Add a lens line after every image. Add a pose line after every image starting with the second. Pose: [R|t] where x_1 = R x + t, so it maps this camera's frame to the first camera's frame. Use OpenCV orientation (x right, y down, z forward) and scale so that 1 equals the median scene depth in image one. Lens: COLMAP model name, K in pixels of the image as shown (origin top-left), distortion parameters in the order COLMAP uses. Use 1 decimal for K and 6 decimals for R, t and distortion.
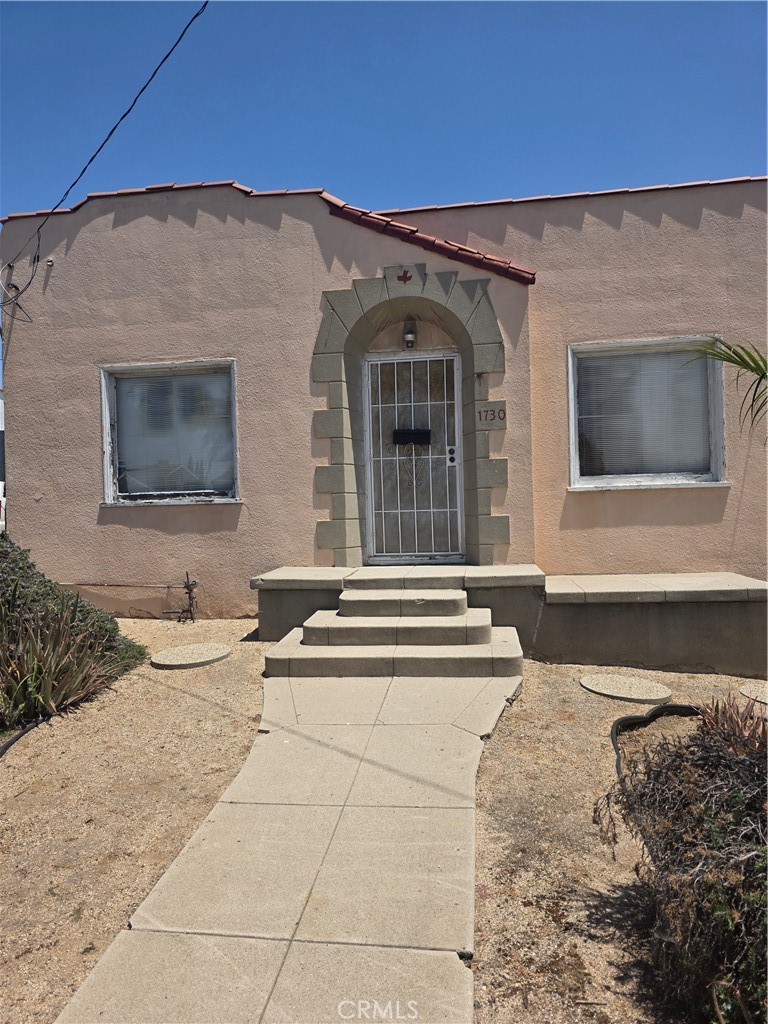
lens RADIAL K [[685.8, 0, 384.1], [0, 685.8, 509.9], [0, 0, 1]] dist [0.004992, -0.007202]
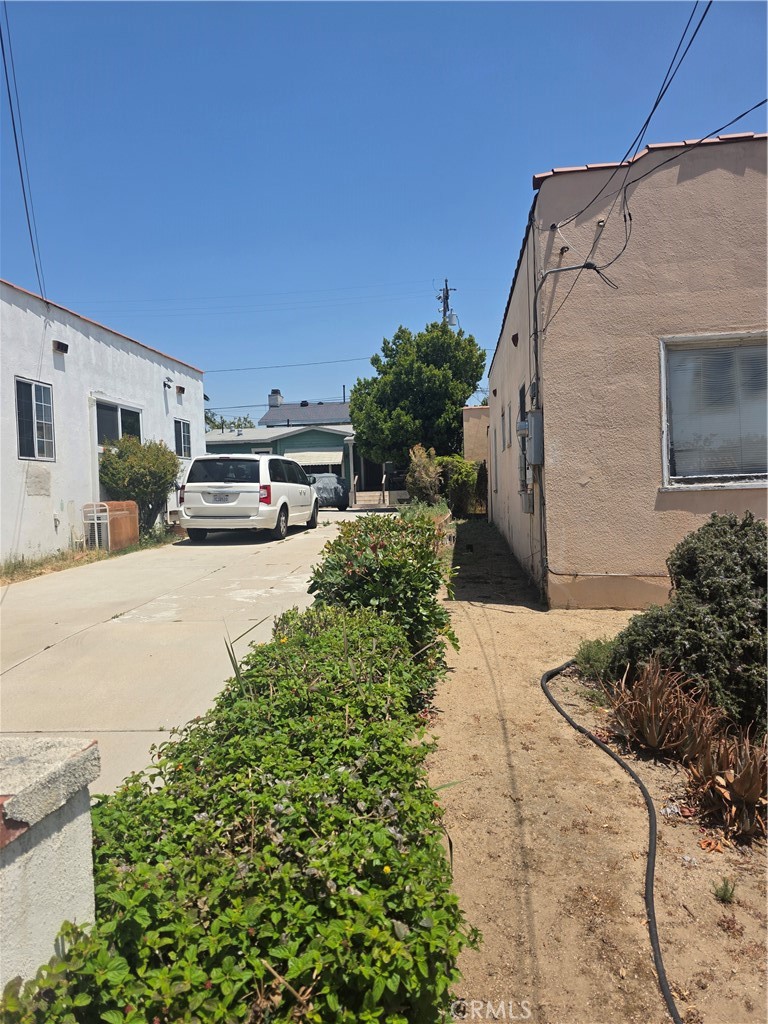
lens RADIAL K [[685.8, 0, 382.1], [0, 685.8, 514.4], [0, 0, 1]] dist [0.004992, -0.007202]
pose [[0.999928, -0.011528, 0.003271, -0.786225], [0.011415, 0.999398, 0.032747, -0.008046], [-0.003647, -0.032707, 0.999458, 0.081962]]
